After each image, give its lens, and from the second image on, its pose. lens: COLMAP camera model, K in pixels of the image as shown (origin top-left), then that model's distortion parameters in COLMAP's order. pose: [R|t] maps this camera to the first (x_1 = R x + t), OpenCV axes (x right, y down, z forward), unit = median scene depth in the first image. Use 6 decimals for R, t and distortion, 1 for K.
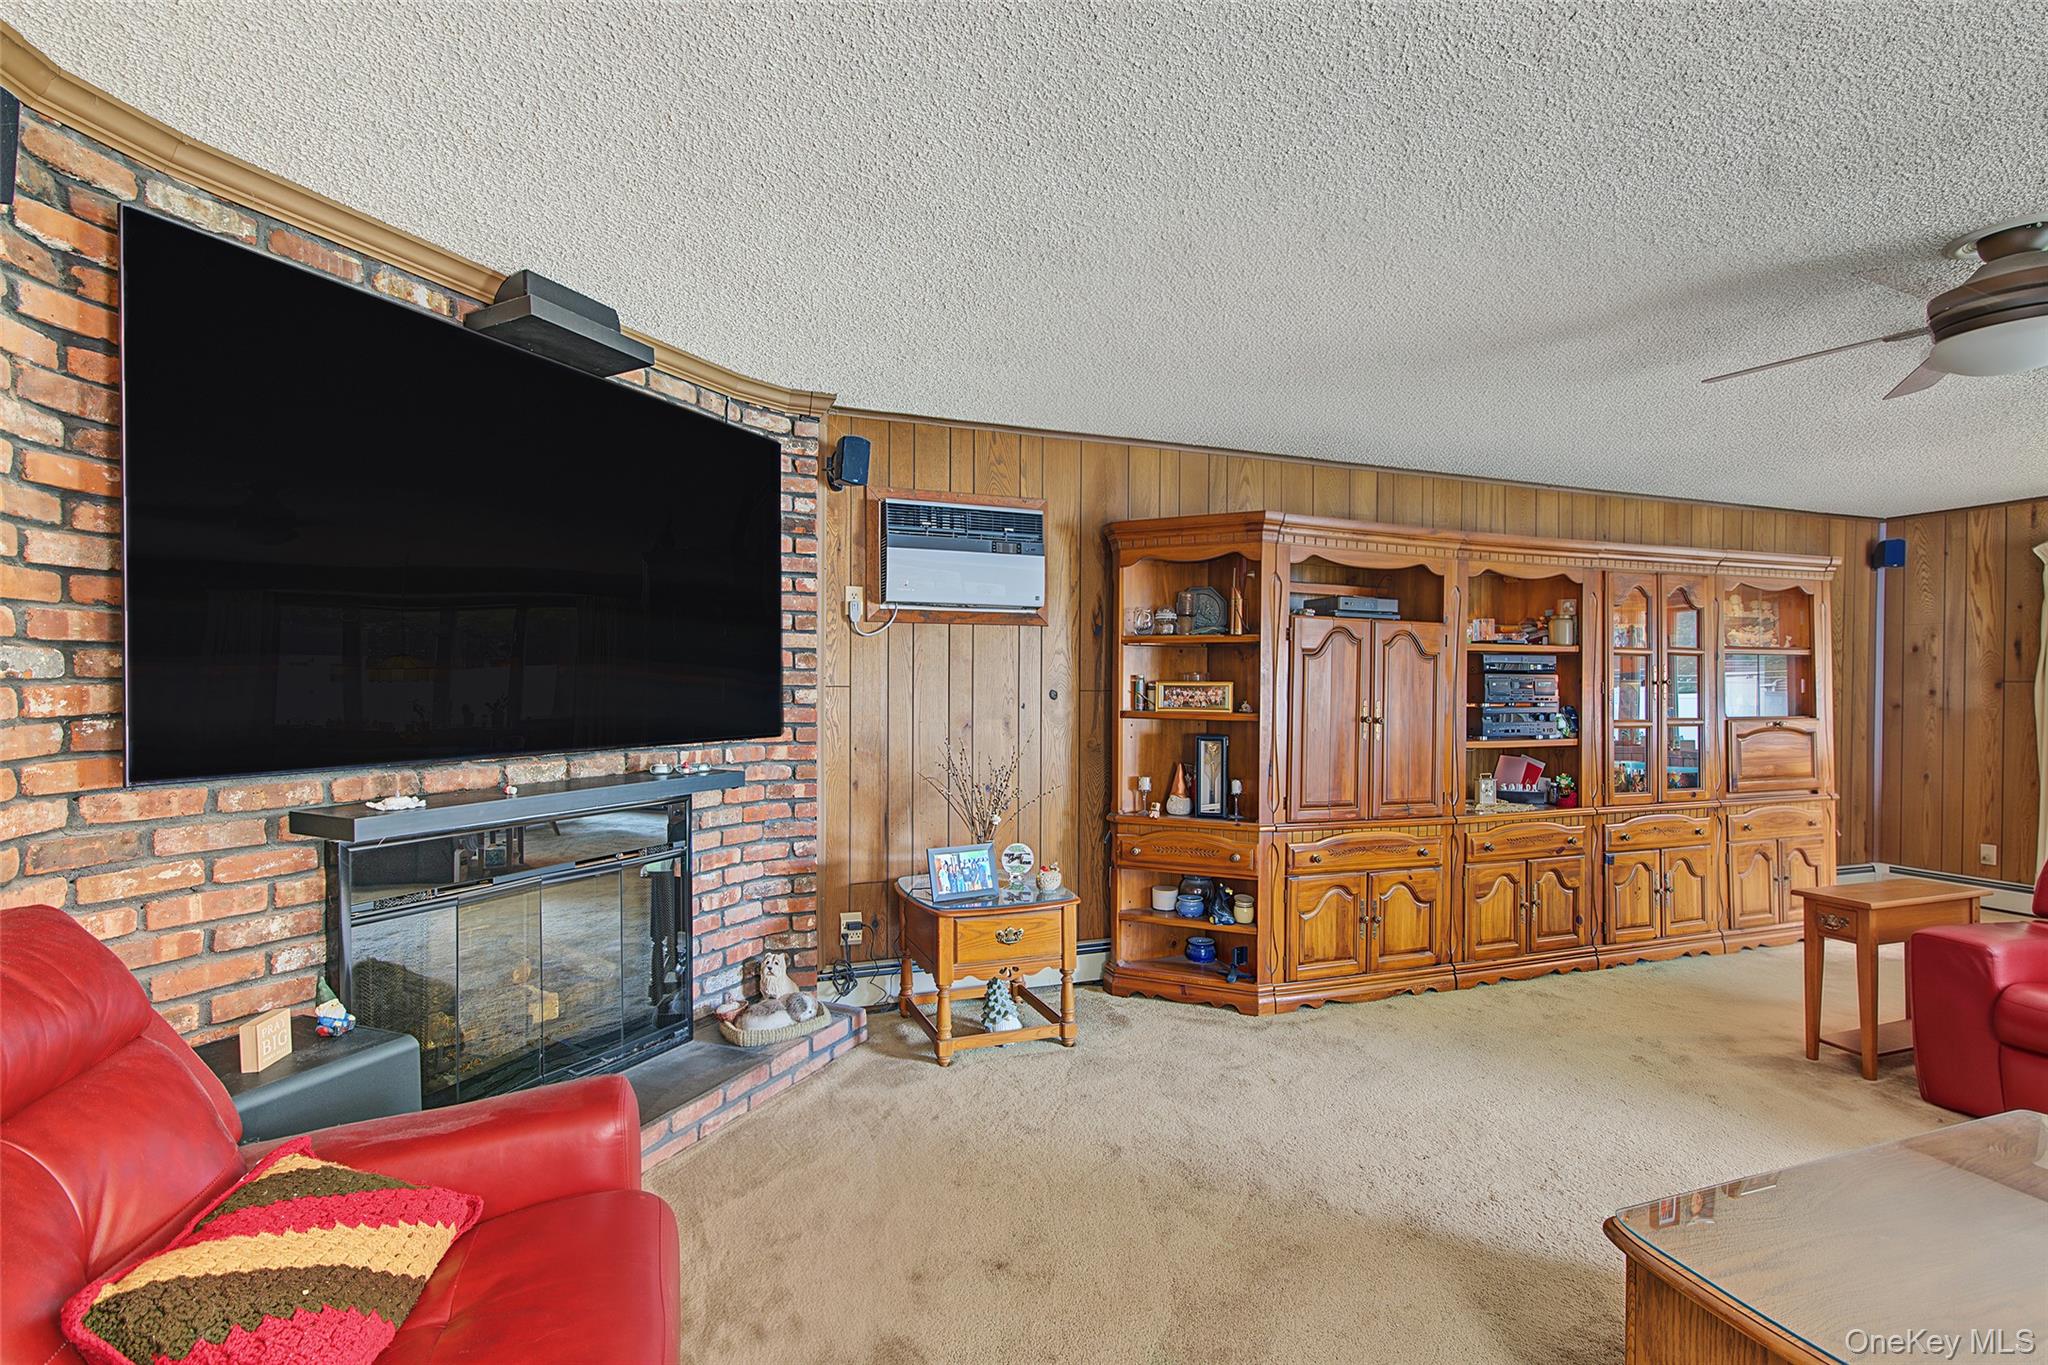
lens RADIAL K [[945.5, 0, 1028.9], [0, 945.5, 696.6], [0, 0, 1]] dist [-0.001243, -0.000347]
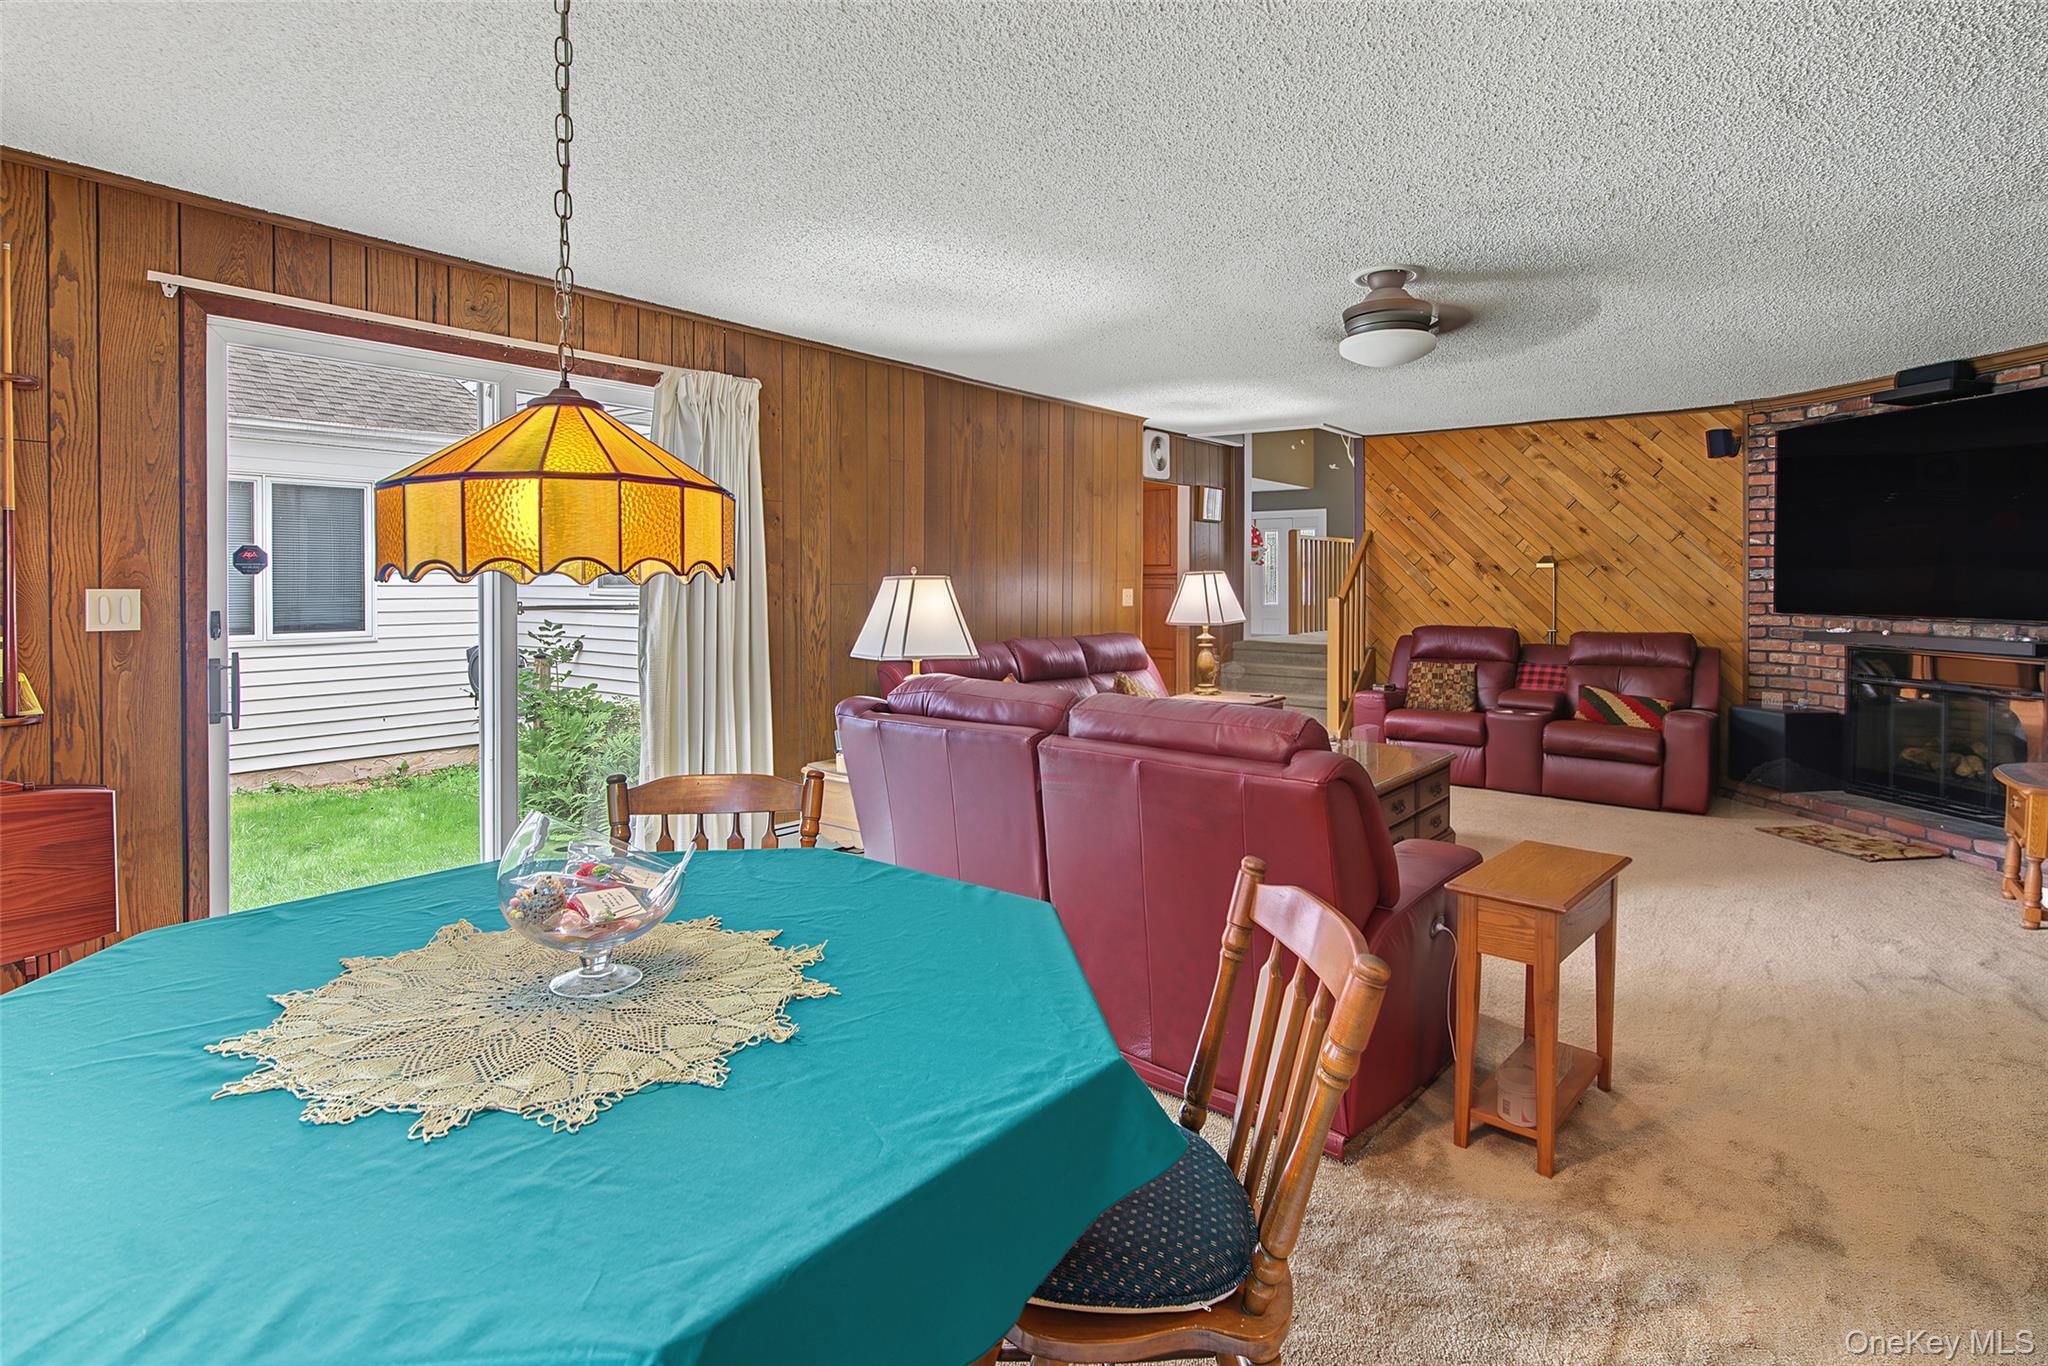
lens RADIAL K [[1053.5, 0, 1031.5], [0, 1053.5, 587.5], [0, 0, 1]] dist [0.020165, -0.000239]
pose [[-0.852671, -0.001186, -0.522447, 1.523335], [-0.011366, 0.999803, 0.016280, -0.010063], [0.522325, 0.019820, -0.852516, 1.367517]]
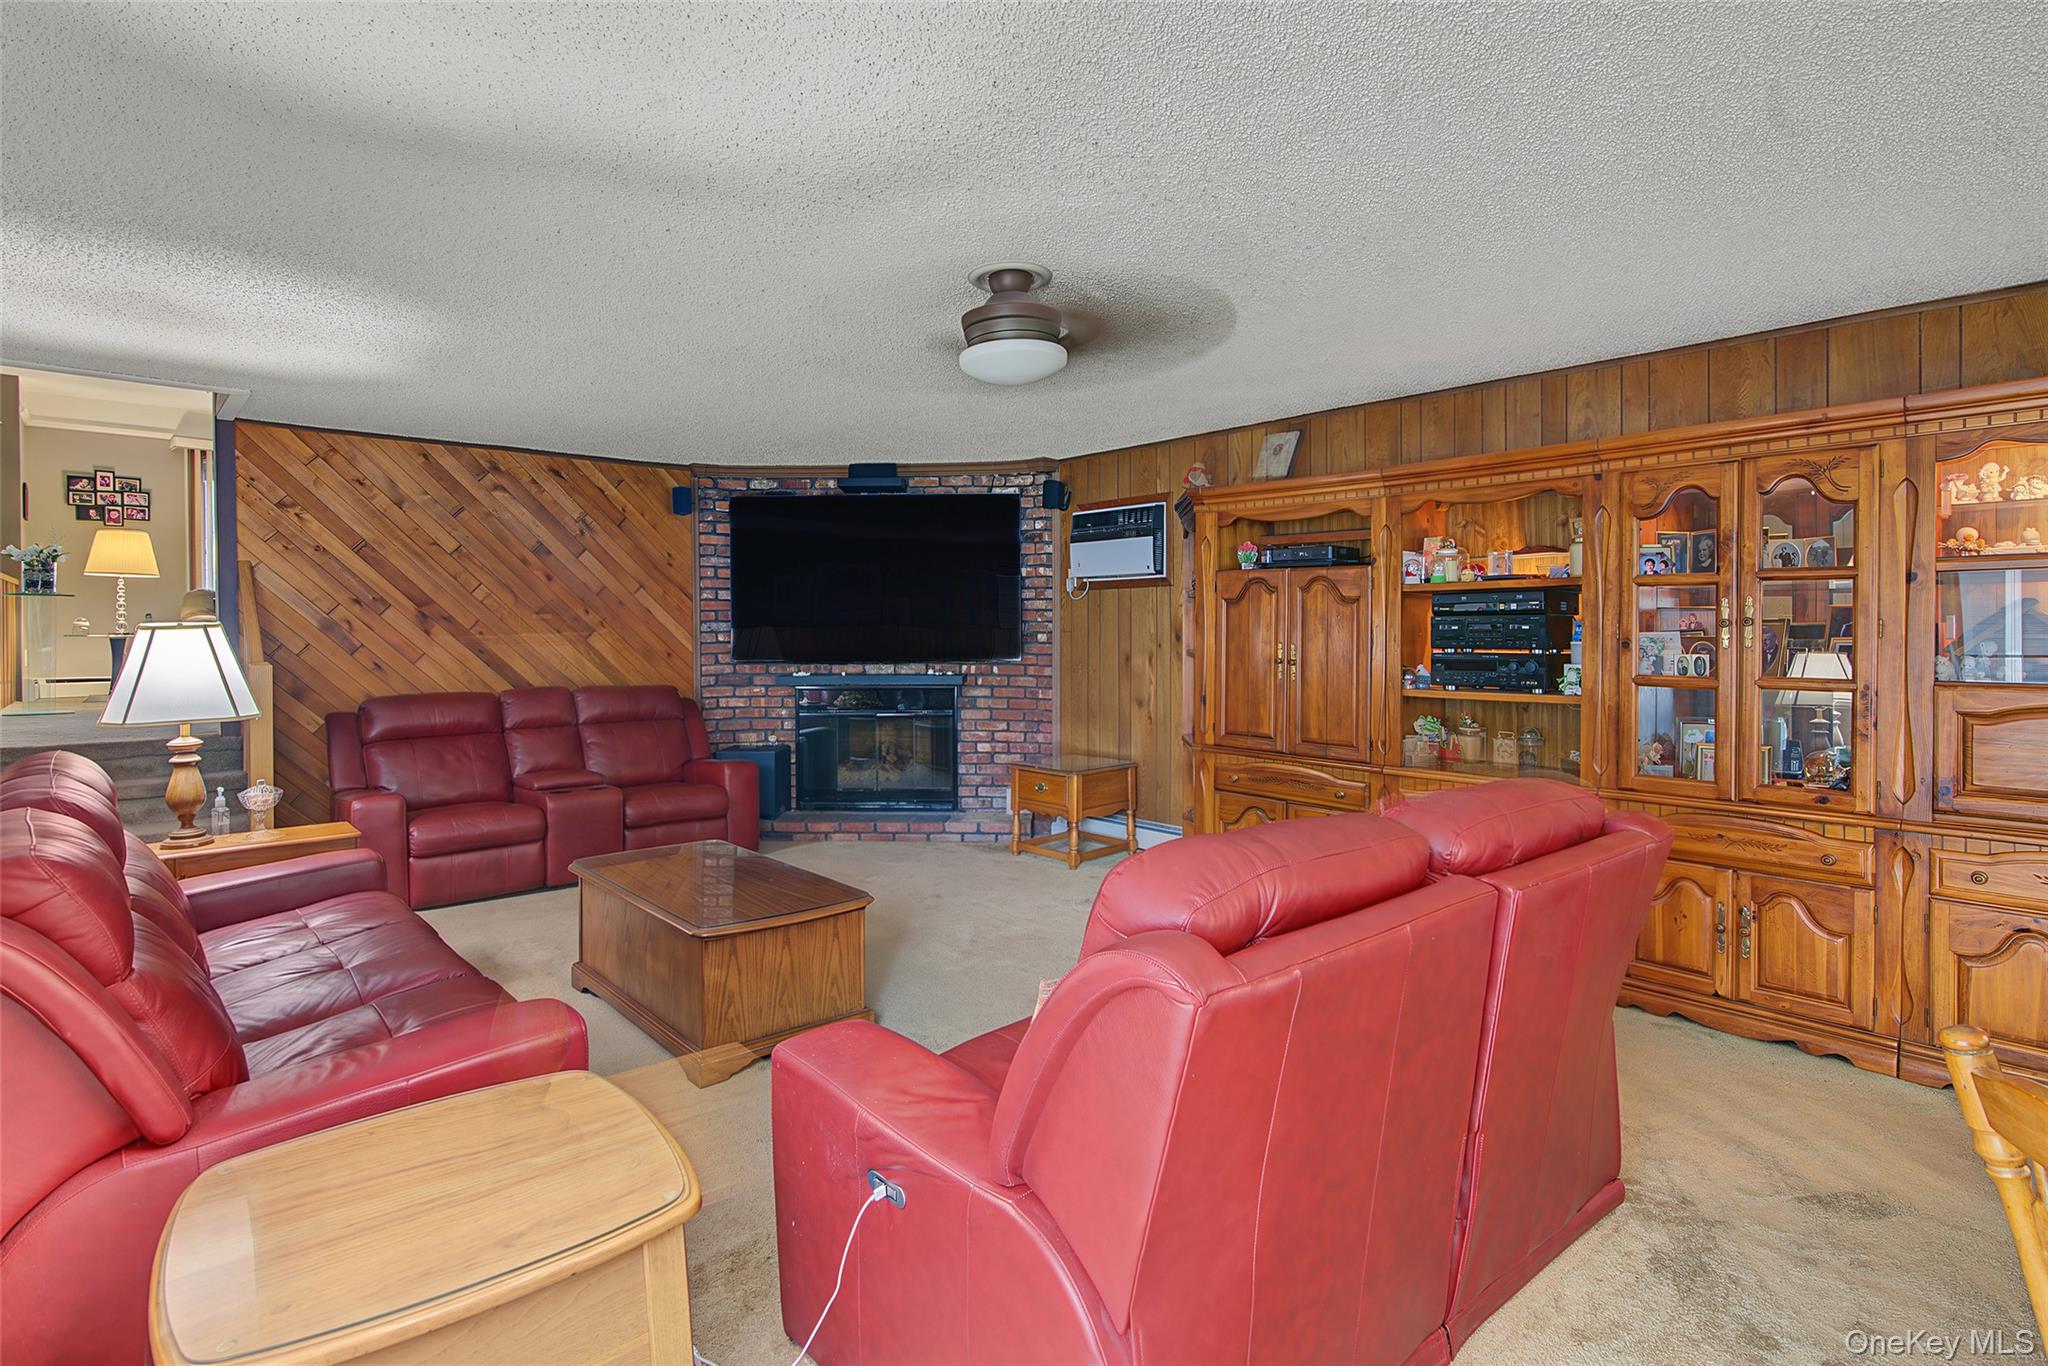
lens RADIAL K [[1024.3, 0, 1025.1], [0, 1024.3, 642.8], [0, 0, 1]] dist [0.000328, -0.000018]
pose [[0.348198, 0.007626, -0.937390, 1.488783], [-0.005043, 0.999968, 0.006262, -0.002462], [0.937408, 0.002547, 0.348225, 0.345420]]
